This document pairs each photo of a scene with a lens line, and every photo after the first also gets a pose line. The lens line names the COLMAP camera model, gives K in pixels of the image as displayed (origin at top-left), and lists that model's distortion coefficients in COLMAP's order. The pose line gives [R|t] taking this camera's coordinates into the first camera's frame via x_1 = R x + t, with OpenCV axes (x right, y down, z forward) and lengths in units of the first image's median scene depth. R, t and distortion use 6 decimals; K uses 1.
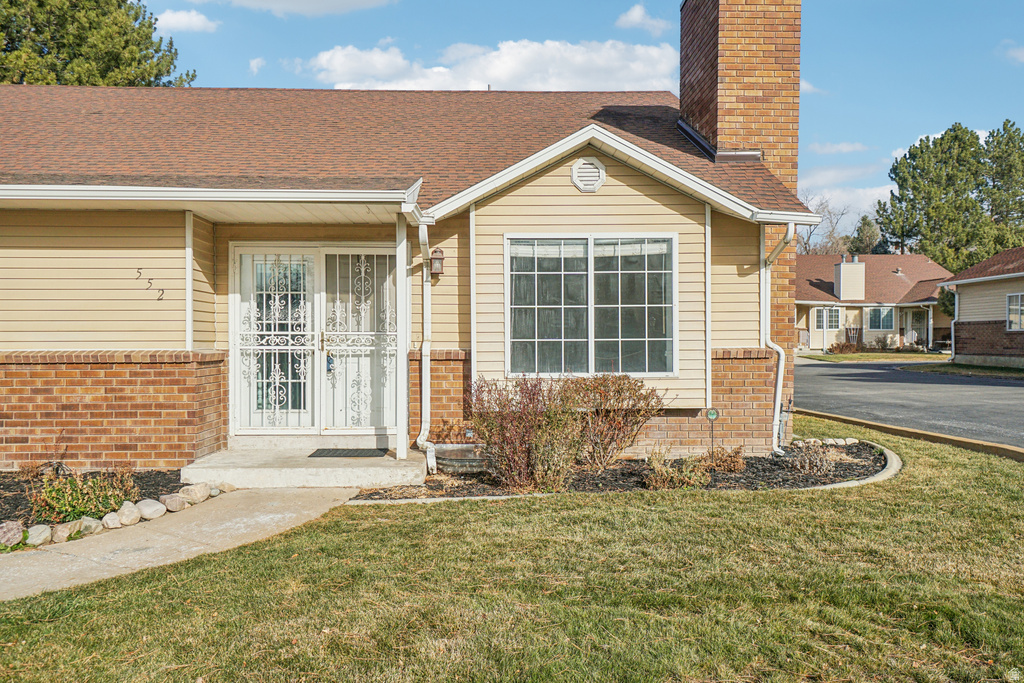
lens RADIAL K [[786.2, 0, 511.3], [0, 786.2, 339.5], [0, 0, 1]] dist [0.036414, 0.008289]
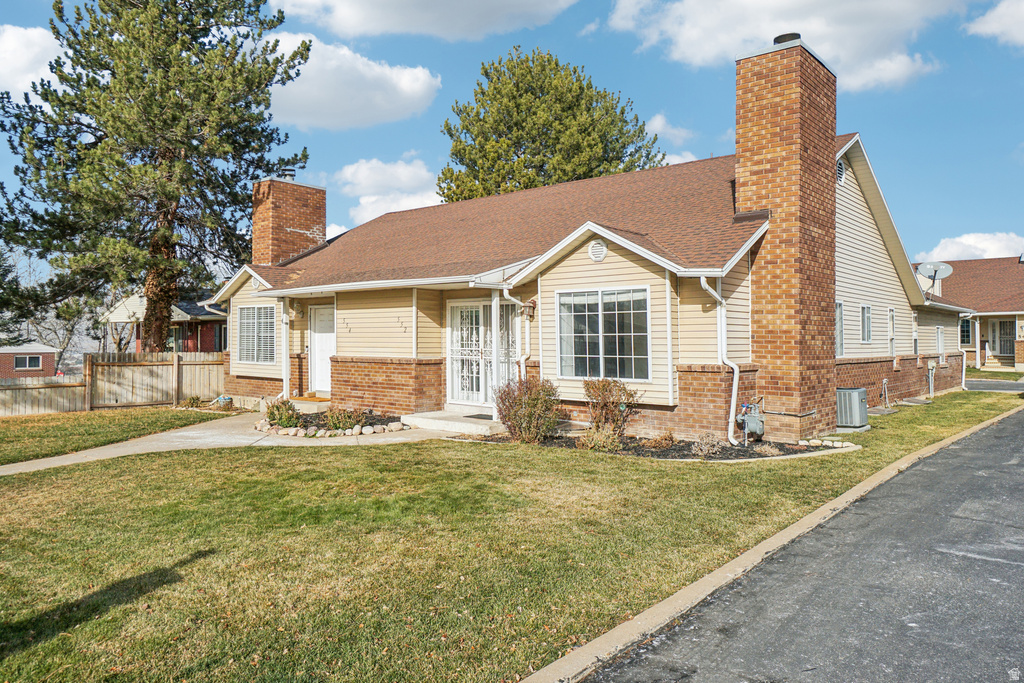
lens RADIAL K [[741.3, 0, 511.6], [0, 741.3, 339.7], [0, 0, 1]] dist [-0.000188, 0.000455]
pose [[0.739100, 0.006251, -0.673567, 0.953299], [-0.004486, 0.999980, 0.004358, -0.037769], [0.673581, -0.000199, 0.739113, -0.198158]]
